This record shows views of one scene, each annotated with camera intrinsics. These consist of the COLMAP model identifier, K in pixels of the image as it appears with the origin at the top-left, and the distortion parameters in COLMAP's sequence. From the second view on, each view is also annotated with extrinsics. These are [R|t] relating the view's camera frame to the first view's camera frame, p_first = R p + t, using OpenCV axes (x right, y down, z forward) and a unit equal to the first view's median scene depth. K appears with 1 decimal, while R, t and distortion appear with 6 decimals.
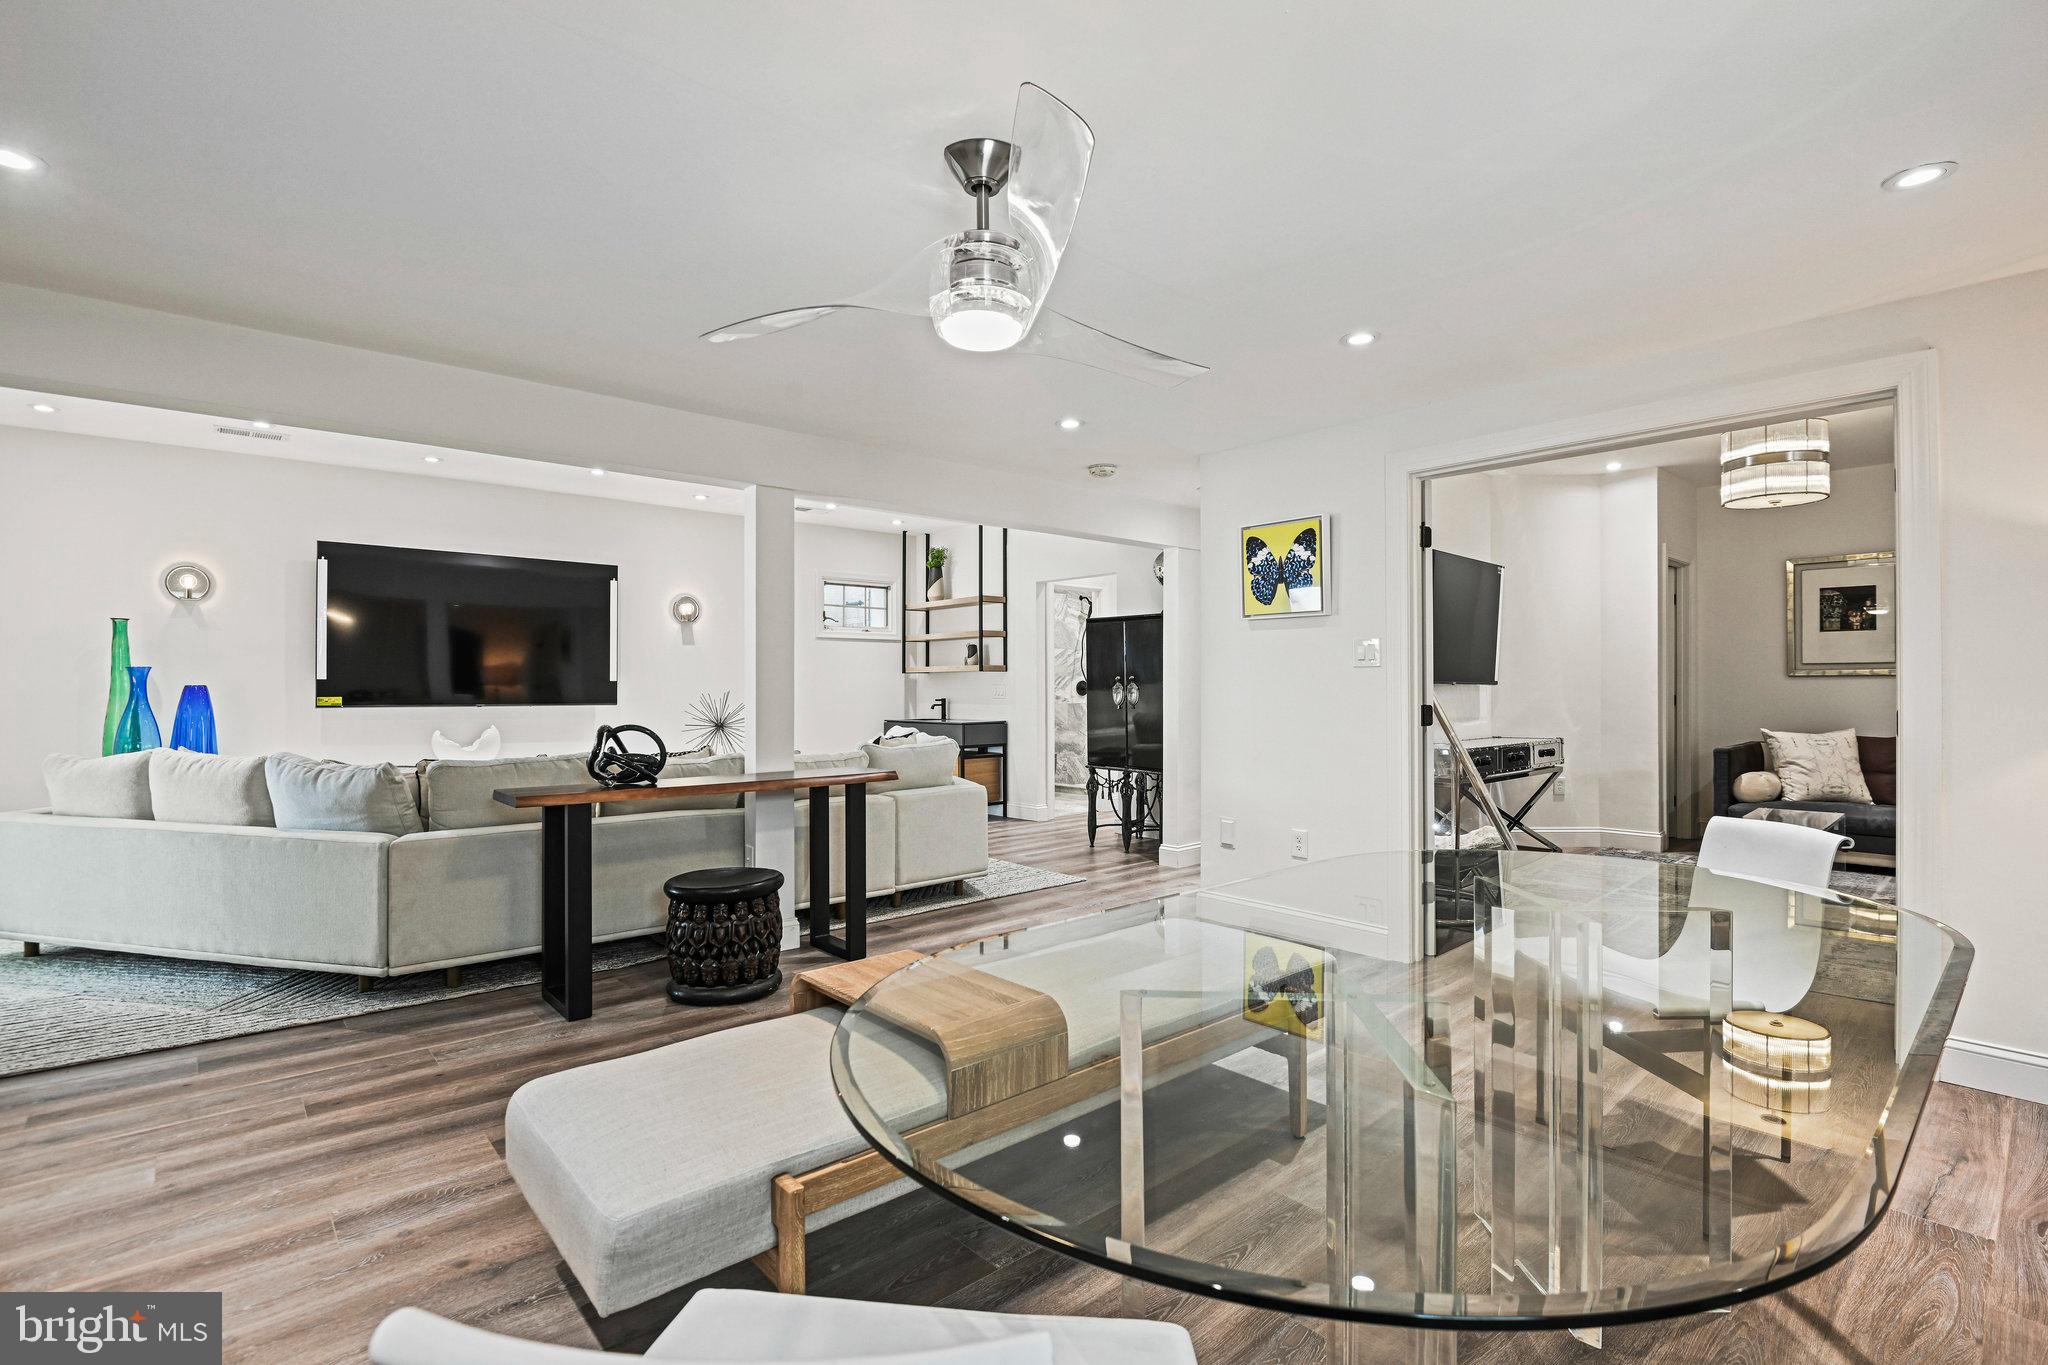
lens RADIAL K [[931.7, 0, 1024.0], [0, 931.7, 682.5], [0, 0, 1]] dist [-0.013296, -0.000484]
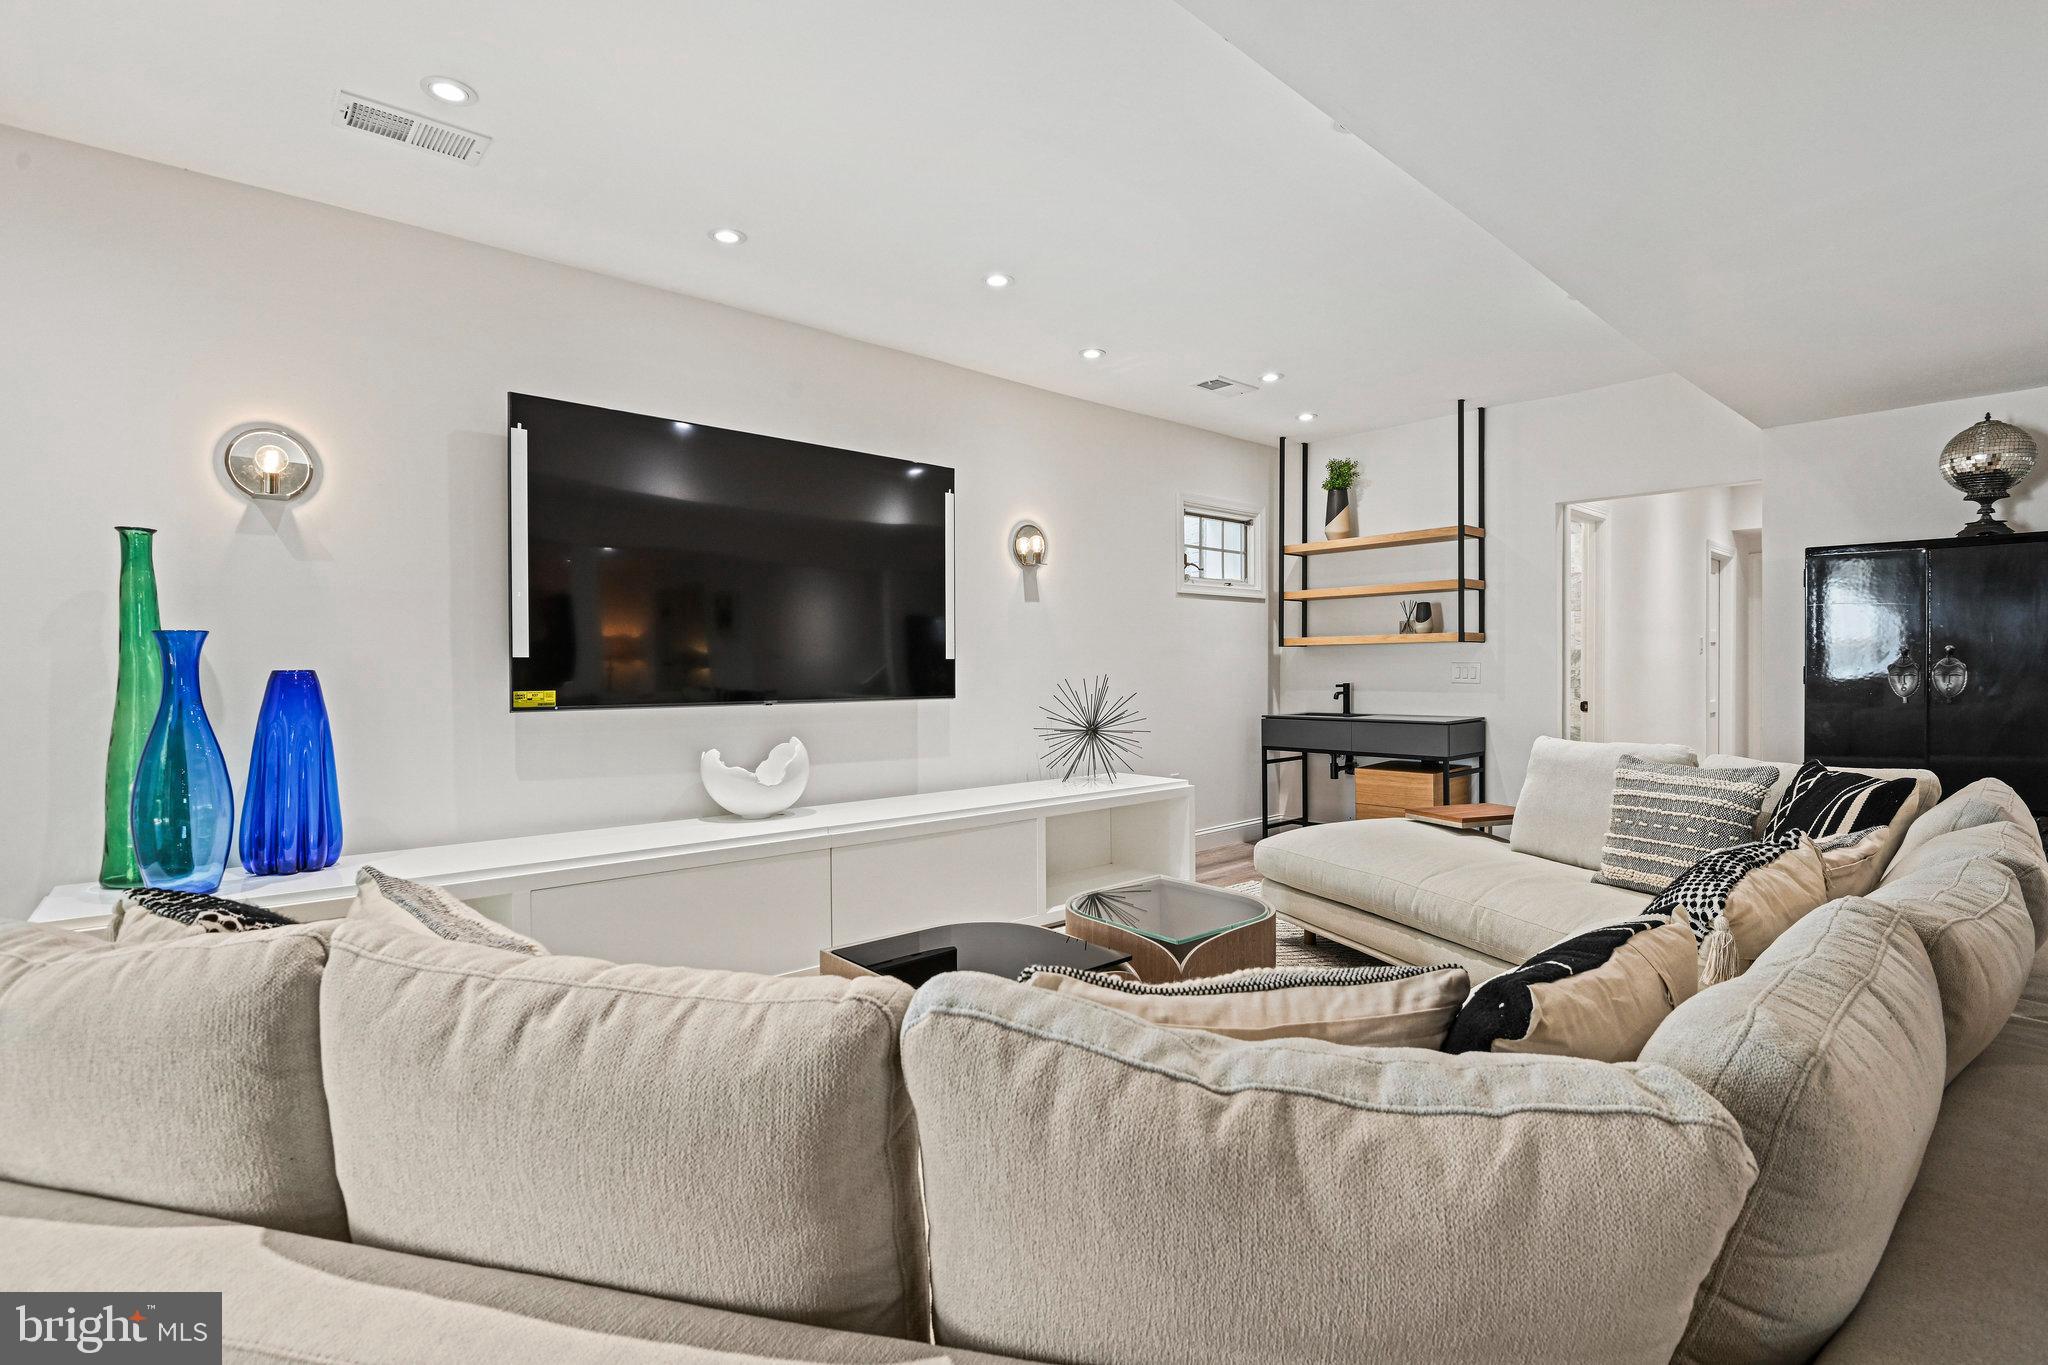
lens RADIAL K [[931.7, 0, 1024.0], [0, 931.7, 682.5], [0, 0, 1]] dist [-0.013296, -0.000484]
pose [[0.999988, -0.004572, -0.001914, -0.367247], [0.004614, 0.999740, 0.022331, 0.000203], [0.001812, -0.022340, 0.999749, 0.367331]]
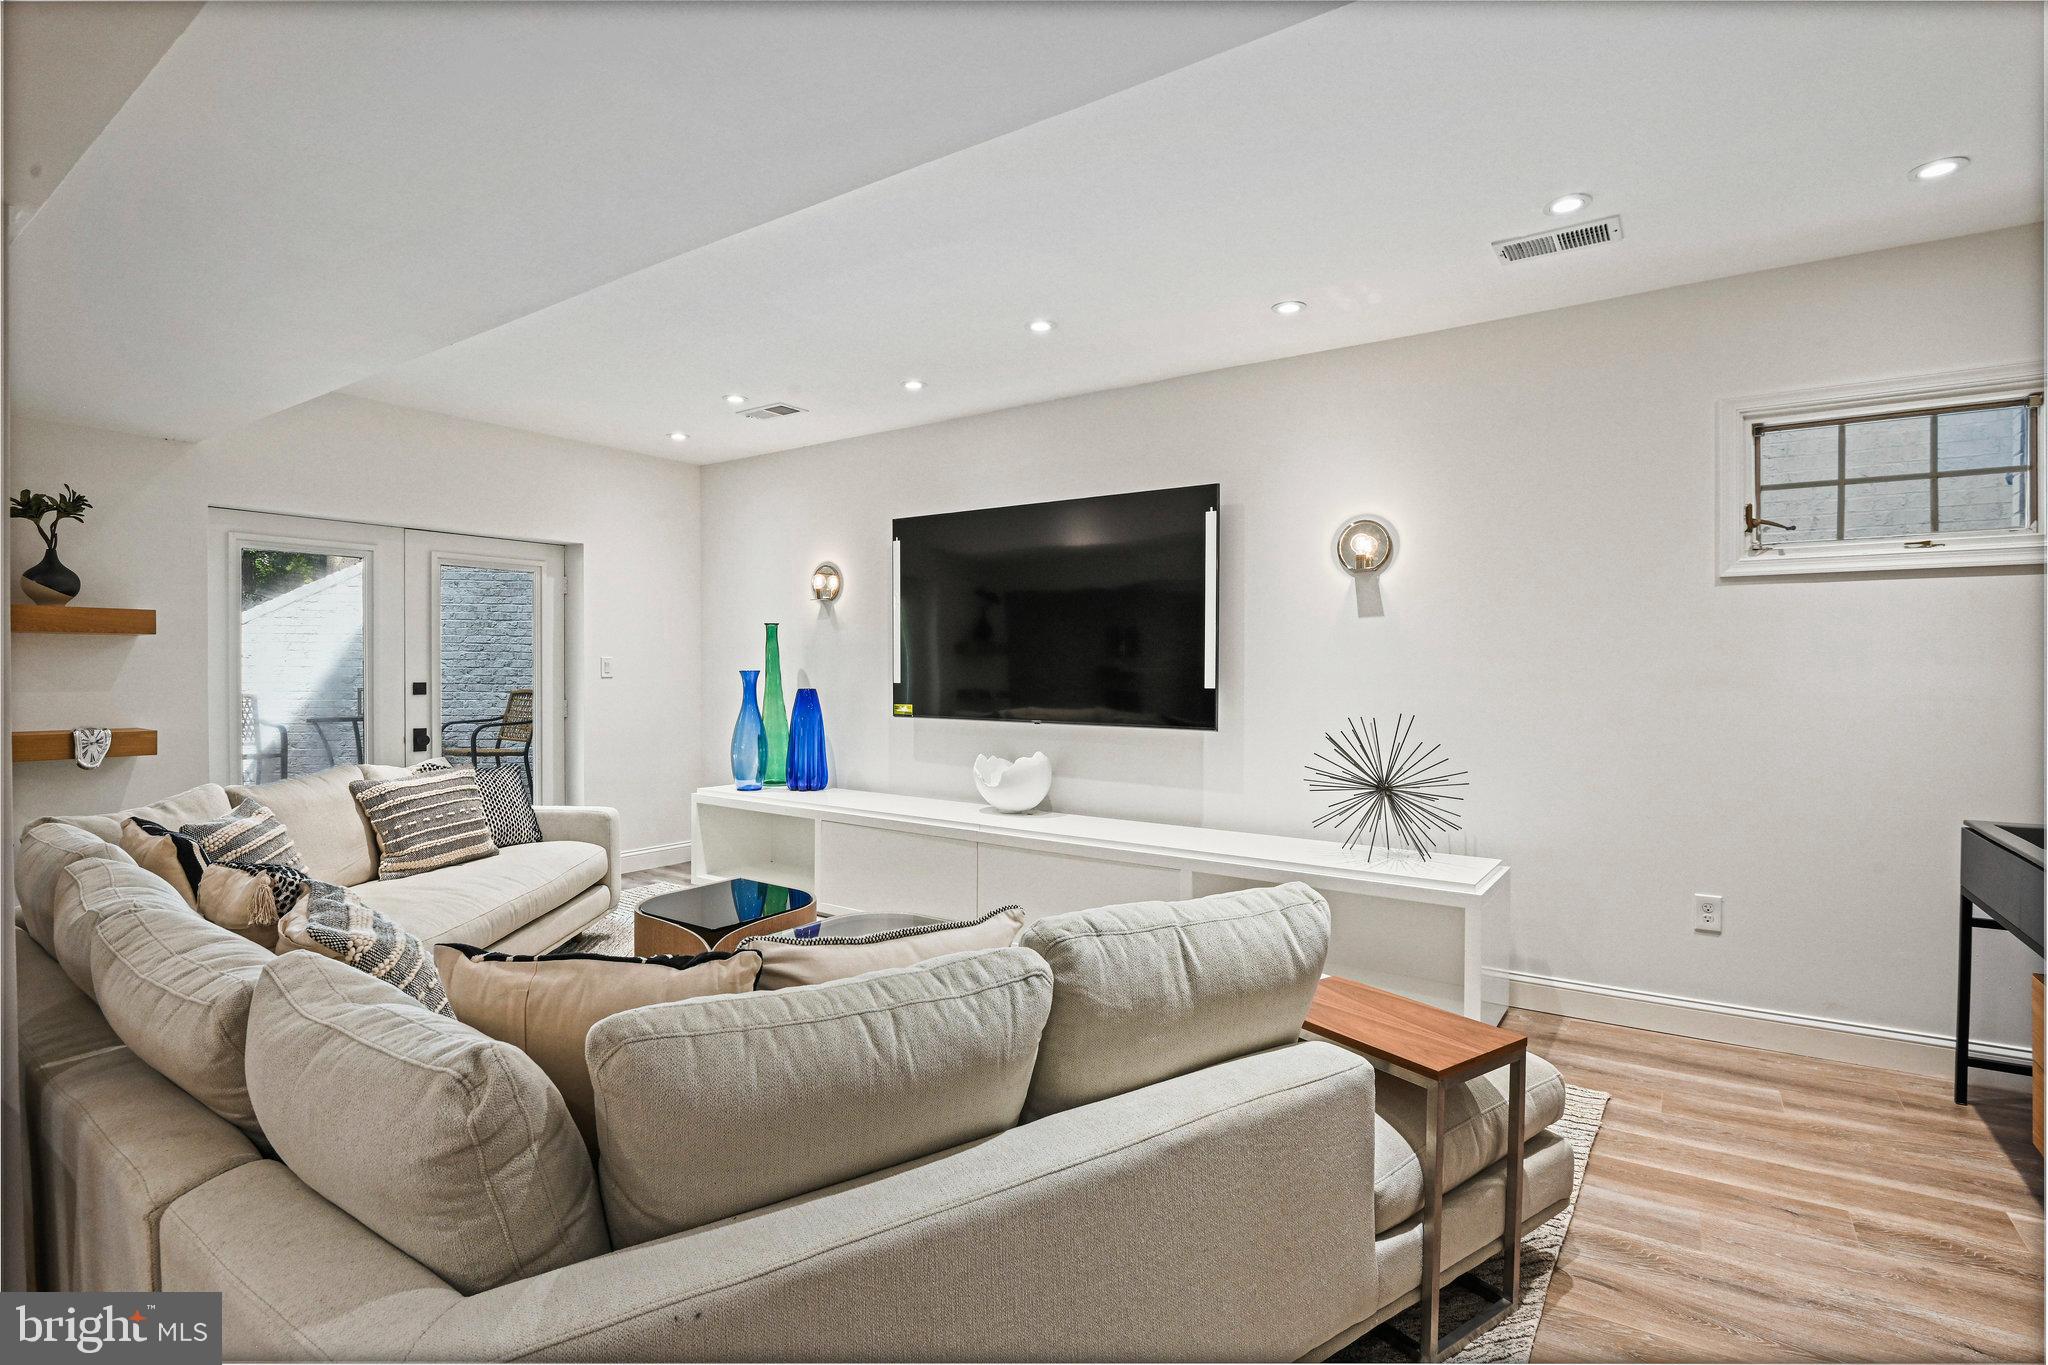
lens RADIAL K [[977.7, 0, 1024.0], [0, 977.7, 682.5], [0, 0, 1]] dist [-0.014738, -0.000196]
pose [[0.238339, 0.014167, -0.971079, 0.103646], [0.000769, 0.999891, 0.014776, -0.013298], [0.971182, -0.004268, 0.238302, 0.699073]]
